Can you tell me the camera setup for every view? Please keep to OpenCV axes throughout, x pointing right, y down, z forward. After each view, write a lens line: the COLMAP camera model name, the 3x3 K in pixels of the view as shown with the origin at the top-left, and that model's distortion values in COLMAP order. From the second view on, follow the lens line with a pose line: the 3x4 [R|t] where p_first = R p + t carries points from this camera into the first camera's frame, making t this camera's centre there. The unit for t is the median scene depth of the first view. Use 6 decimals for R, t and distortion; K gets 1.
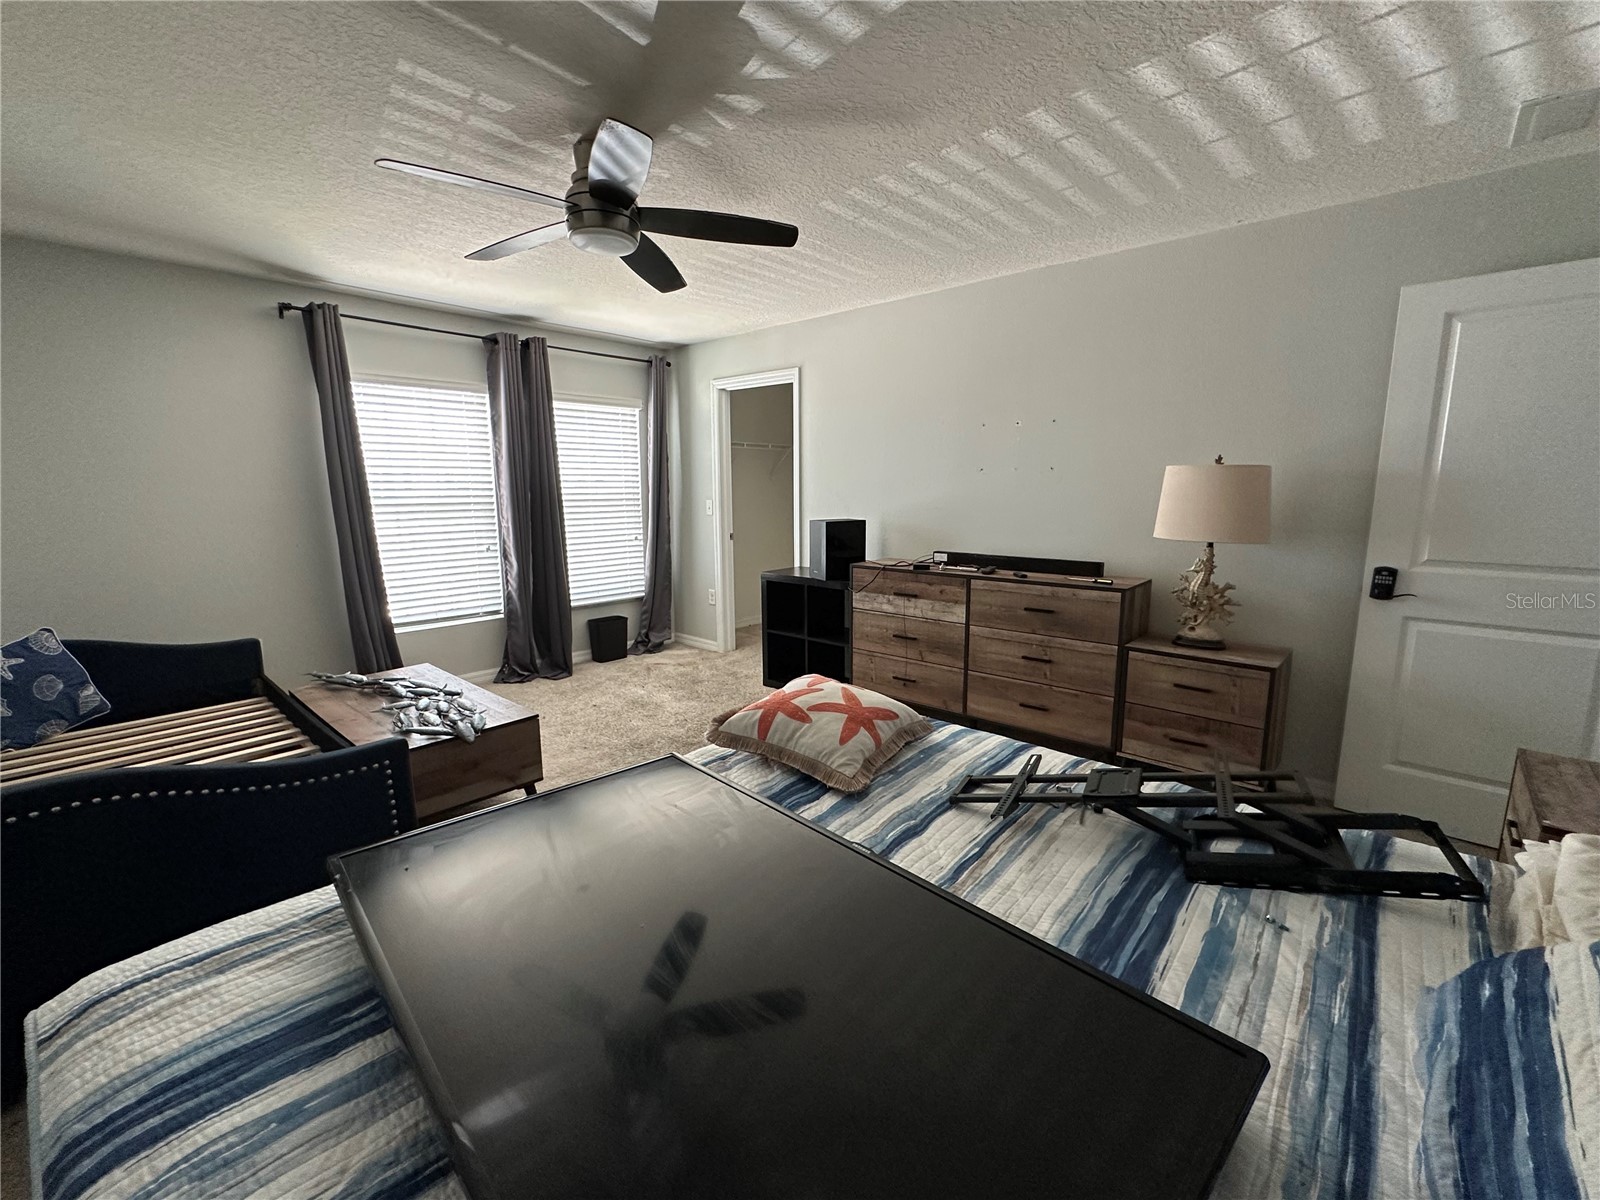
lens RADIAL K [[691.9, 0, 791.2], [0, 691.9, 596.4], [0, 0, 1]] dist [-0.001763, -0.000397]
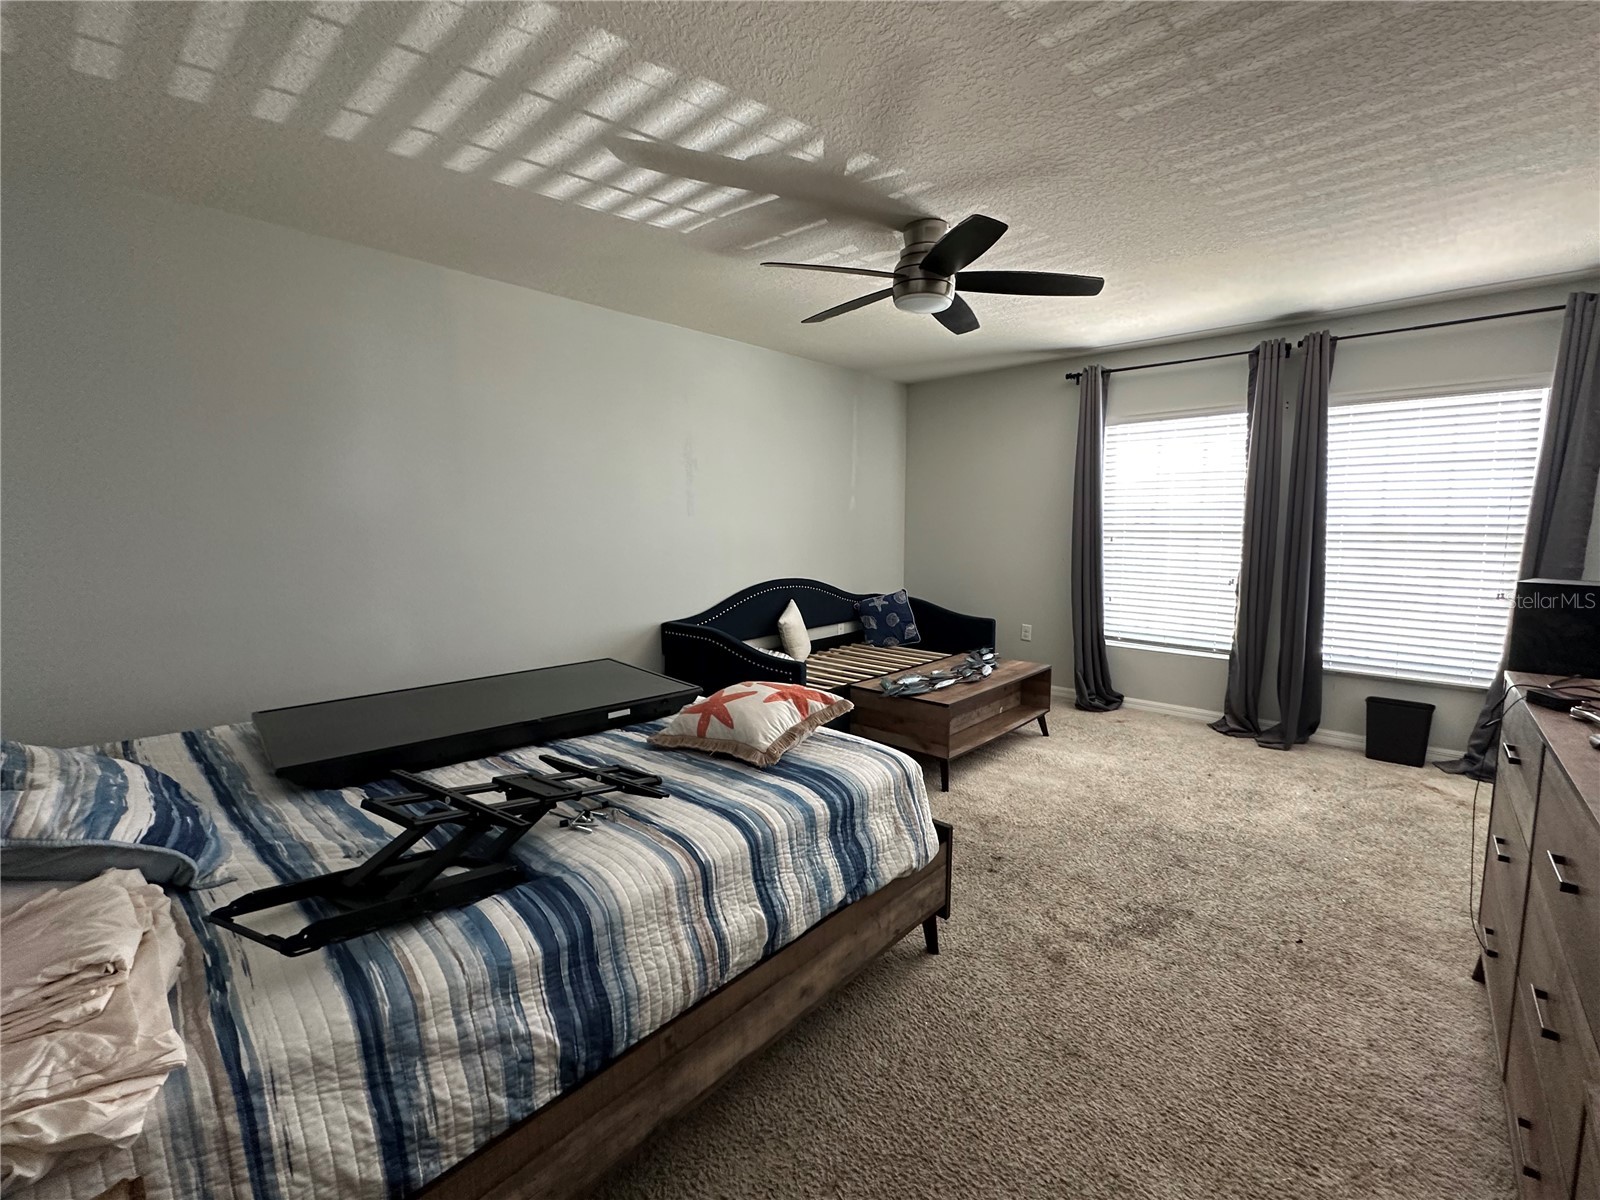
lens RADIAL K [[682.1, 0, 800.0], [0, 682.1, 600.0], [0, 0, 1]] dist [0.000353, 0.000014]
pose [[-0.003483, 0.121070, -0.992638, 0.530137], [-0.161250, 0.979586, 0.120044, -0.070773], [0.986907, 0.160481, 0.016111, 0.484025]]
